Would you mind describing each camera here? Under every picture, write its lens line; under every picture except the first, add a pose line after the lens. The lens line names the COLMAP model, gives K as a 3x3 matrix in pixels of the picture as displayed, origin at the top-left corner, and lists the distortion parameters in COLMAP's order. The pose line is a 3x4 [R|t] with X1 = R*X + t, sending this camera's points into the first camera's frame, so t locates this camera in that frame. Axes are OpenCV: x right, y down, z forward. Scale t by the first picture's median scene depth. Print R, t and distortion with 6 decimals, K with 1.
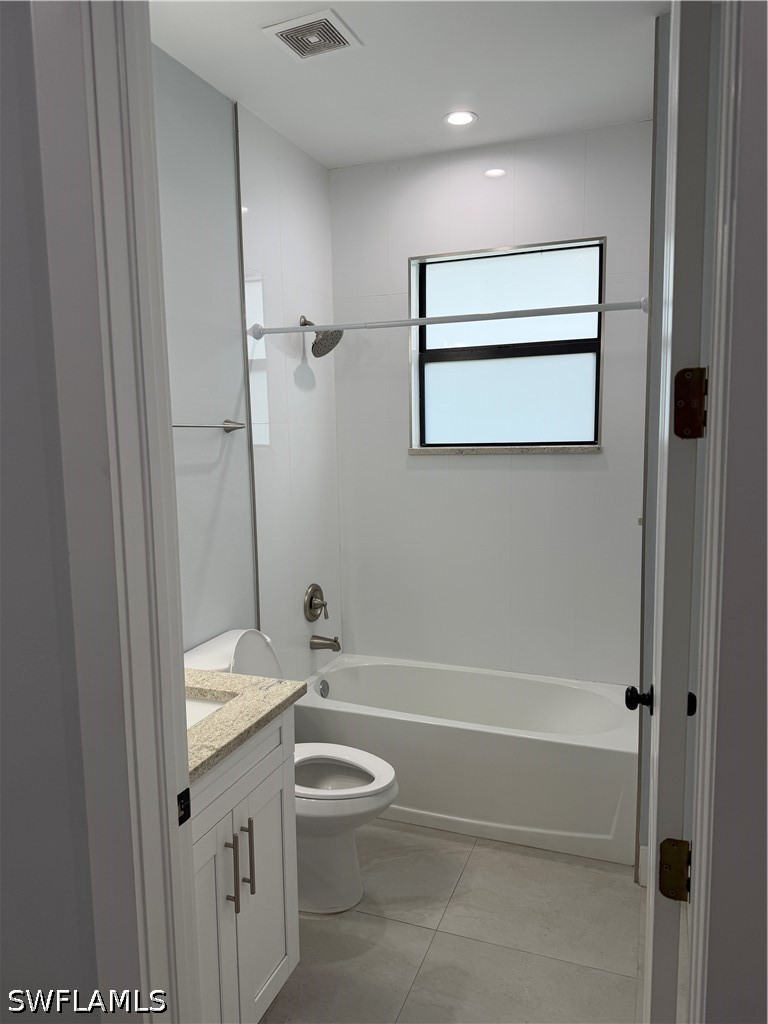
lens RADIAL K [[715.0, 0, 381.2], [0, 715.0, 512.8], [0, 0, 1]] dist [0.049616, -0.060107]
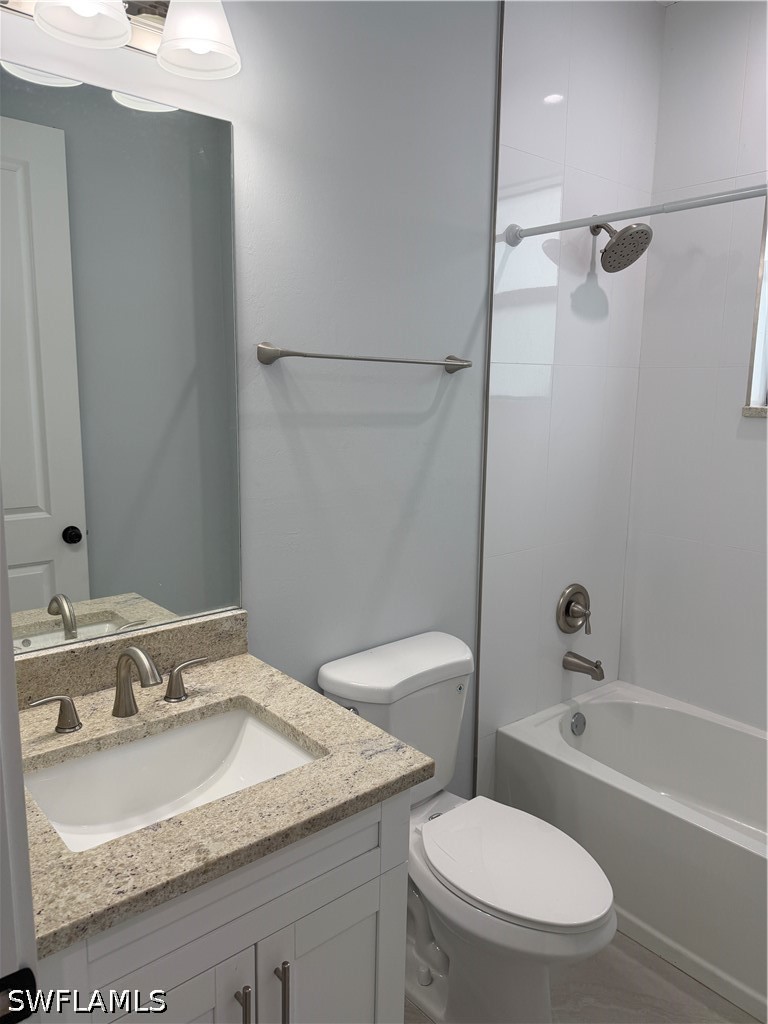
lens RADIAL K [[715.0, 0, 378.6], [0, 715.0, 506.4], [0, 0, 1]] dist [0.049616, -0.060107]
pose [[0.868393, 0.111773, -0.483115, 0.090160], [-0.087959, 0.993536, 0.071757, -0.018738], [0.488013, -0.019819, 0.872612, 0.284582]]
